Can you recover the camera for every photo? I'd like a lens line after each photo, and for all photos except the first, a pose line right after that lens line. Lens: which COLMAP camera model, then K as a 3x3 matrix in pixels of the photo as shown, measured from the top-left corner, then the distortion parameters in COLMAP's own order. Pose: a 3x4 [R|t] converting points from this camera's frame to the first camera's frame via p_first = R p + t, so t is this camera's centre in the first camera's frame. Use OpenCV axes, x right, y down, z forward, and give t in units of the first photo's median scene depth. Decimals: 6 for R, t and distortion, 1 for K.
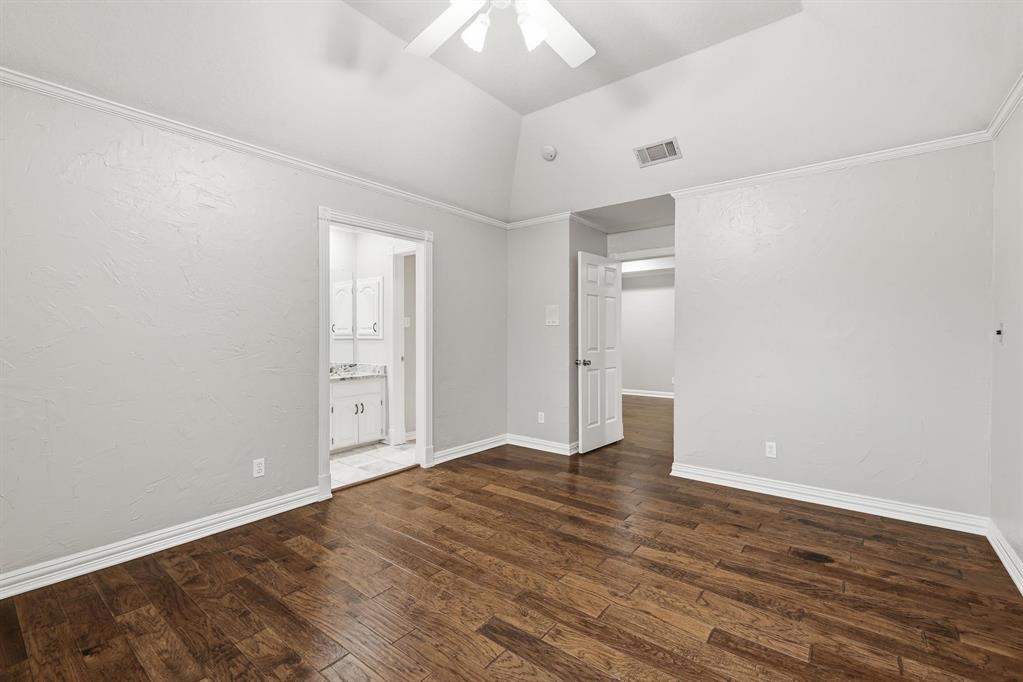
lens RADIAL K [[446.8, 0, 511.7], [0, 446.8, 333.1], [0, 0, 1]] dist [0.000466, 0.000590]
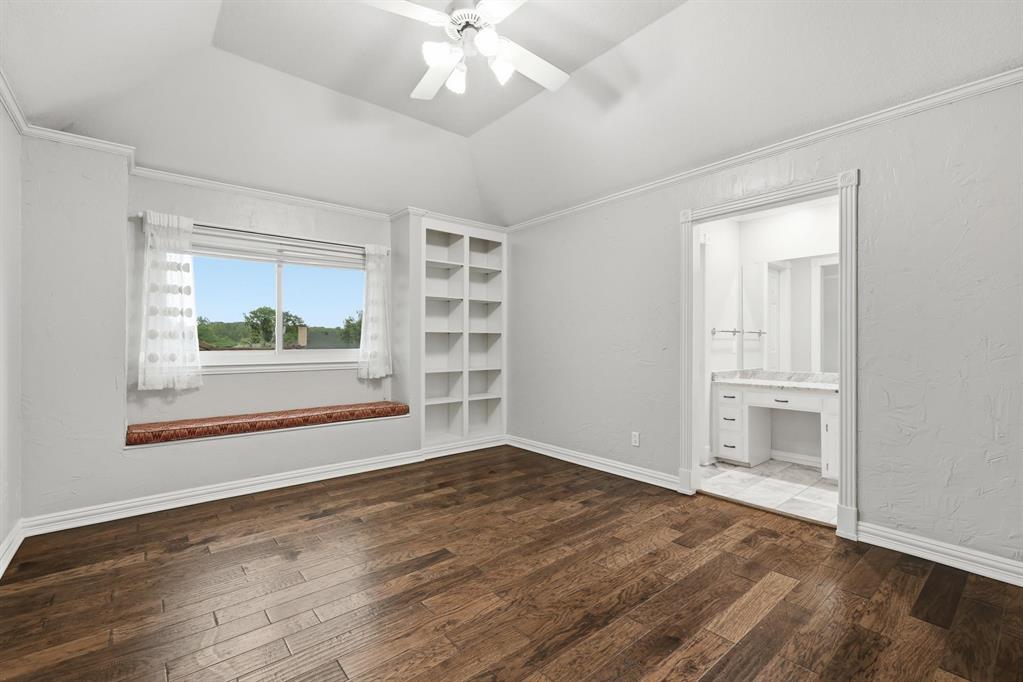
lens RADIAL K [[446.8, 0, 511.7], [0, 446.8, 333.1], [0, 0, 1]] dist [0.000466, 0.000590]
pose [[-0.200377, -0.017000, -0.979571, 0.764672], [0.001908, 0.999841, -0.017742, 0.022610], [0.979717, -0.005424, -0.200313, 0.921481]]
